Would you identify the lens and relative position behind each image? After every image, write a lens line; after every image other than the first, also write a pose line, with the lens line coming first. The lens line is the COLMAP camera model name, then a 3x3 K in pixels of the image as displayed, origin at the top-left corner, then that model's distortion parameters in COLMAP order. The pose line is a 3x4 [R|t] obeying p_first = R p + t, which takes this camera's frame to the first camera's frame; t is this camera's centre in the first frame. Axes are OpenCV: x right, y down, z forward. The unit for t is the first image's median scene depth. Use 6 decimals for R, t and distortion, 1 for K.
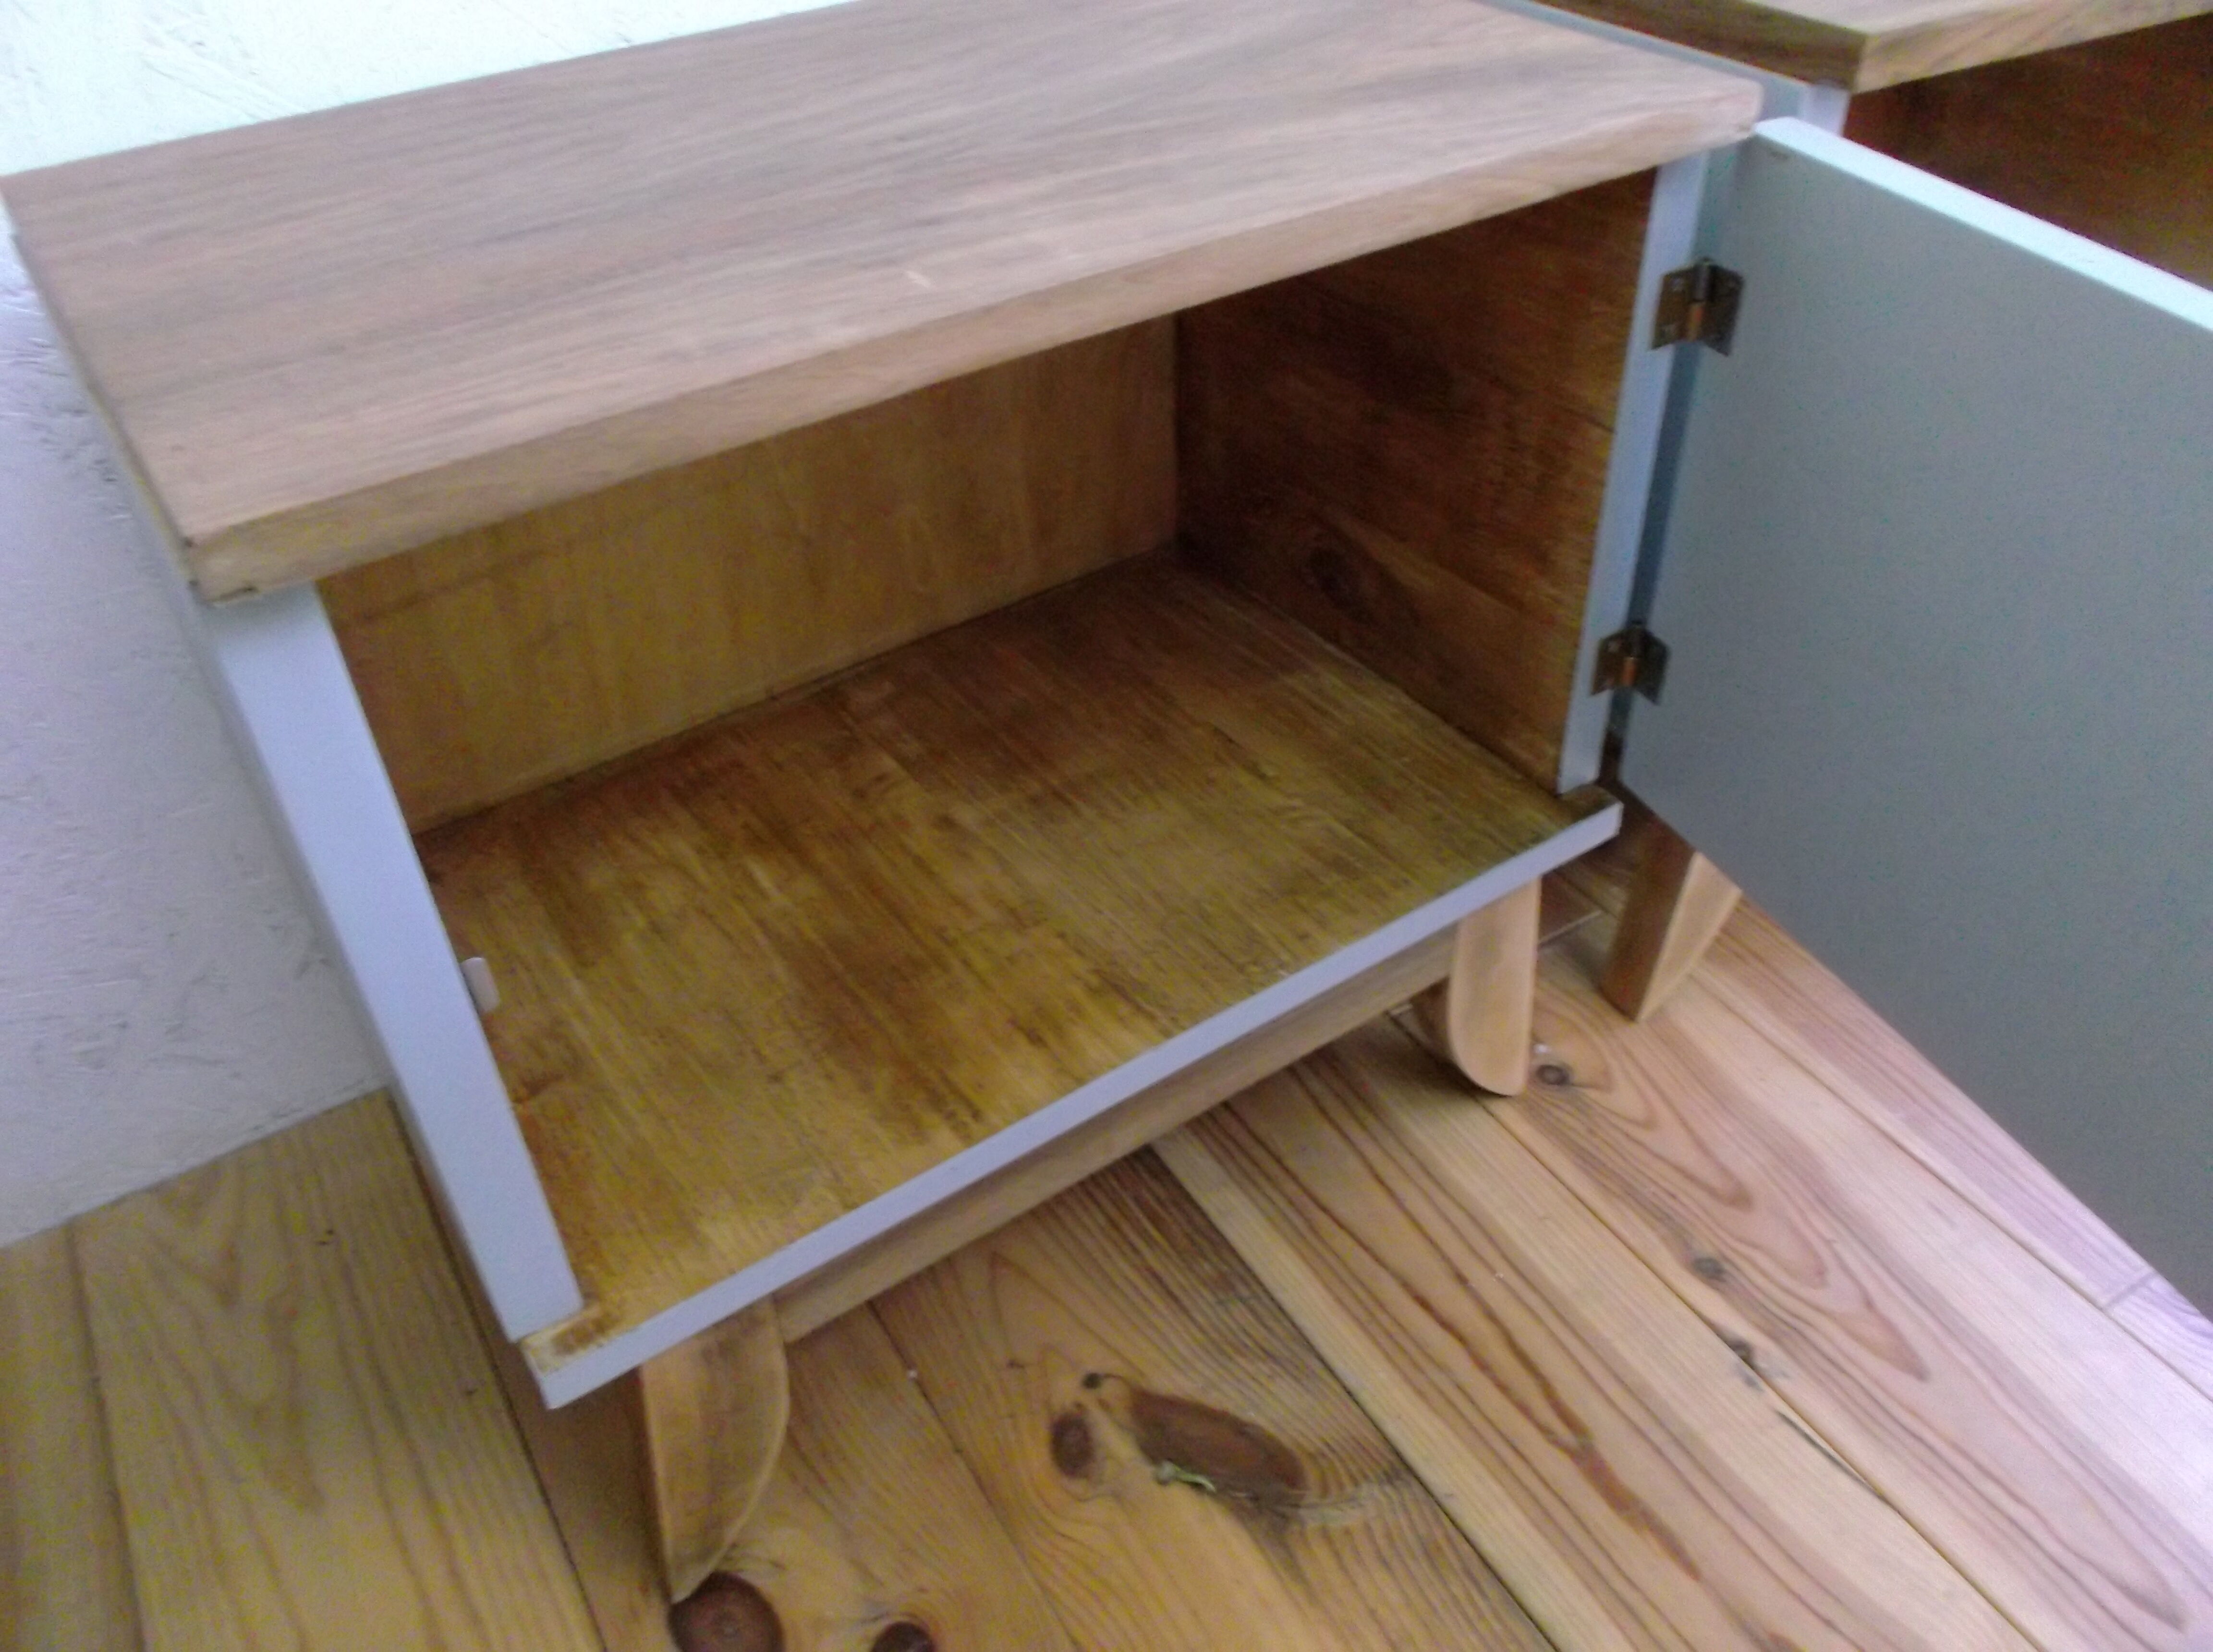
lens RADIAL K [[1682.8, 0, 1142.3], [0, 1682.8, 786.7], [0, 0, 1]] dist [-0.010507, -0.005276]
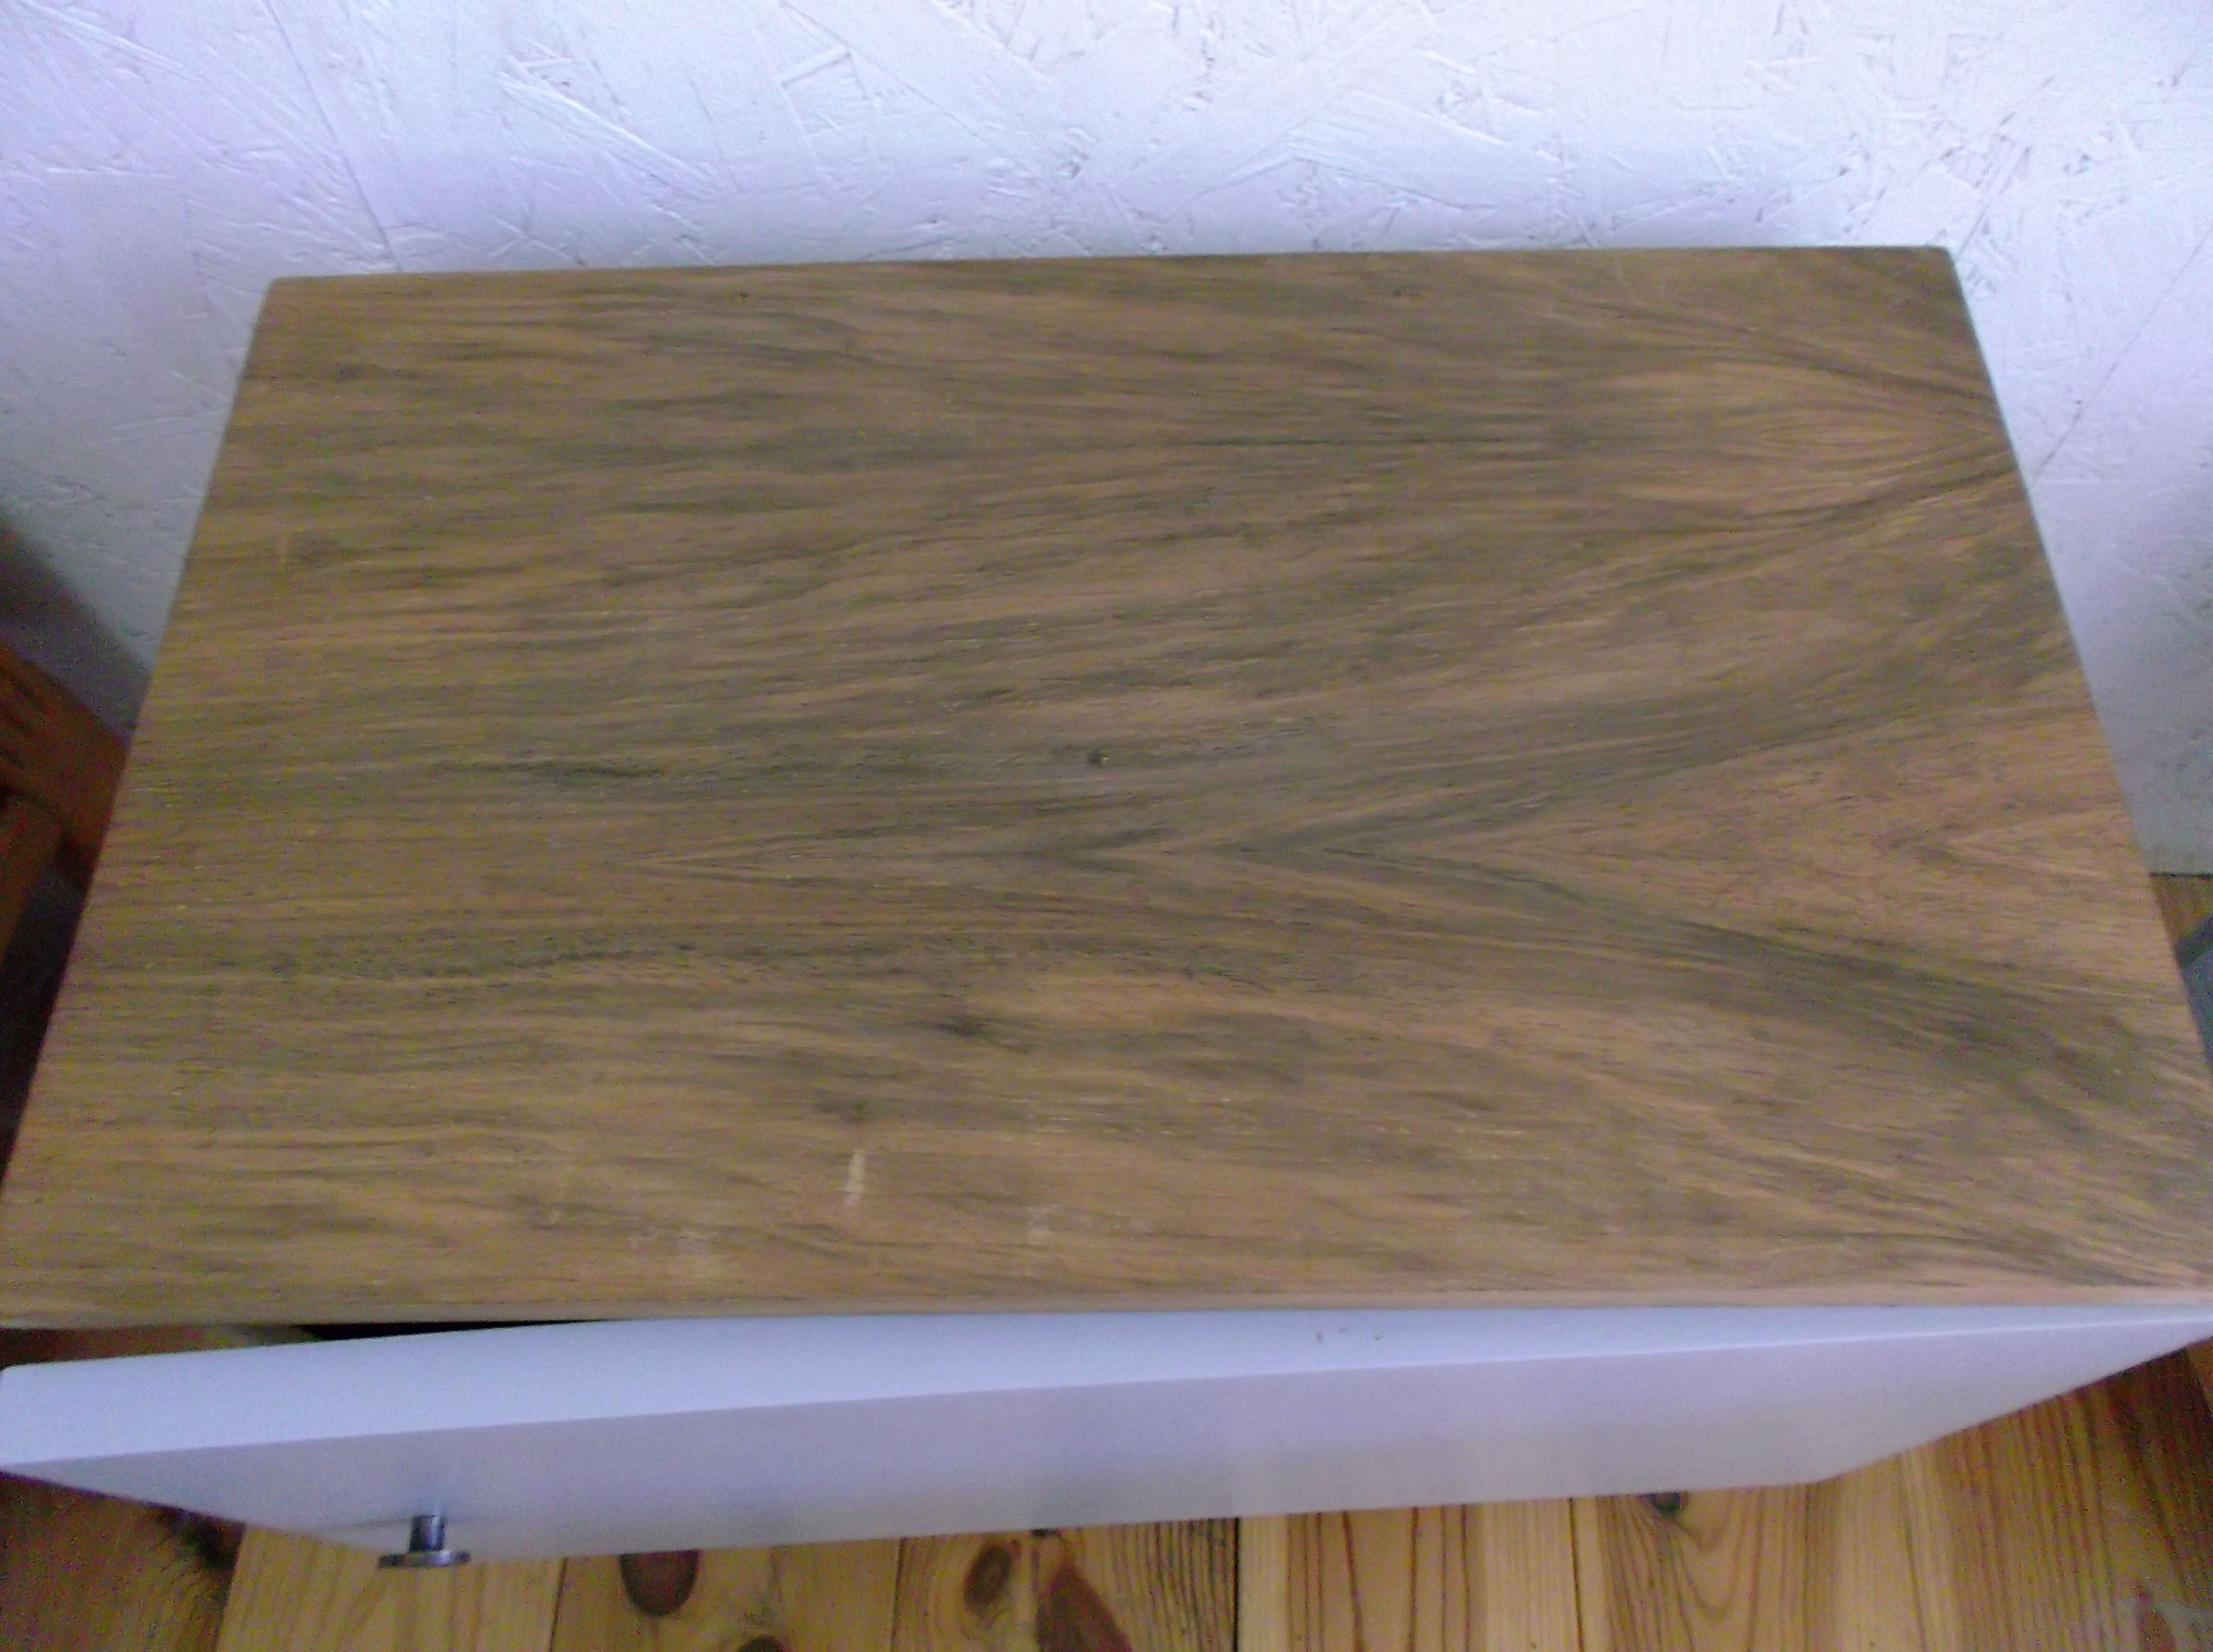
lens RADIAL K [[1720.4, 0, 1159.9], [0, 1720.4, 782.9], [0, 0, 1]] dist [-0.012621, -0.007689]
pose [[0.829275, 0.503516, -0.242435, 0.061033], [-0.366414, 0.817454, 0.444420, -0.563748], [0.421952, -0.279715, 0.862390, 0.246873]]
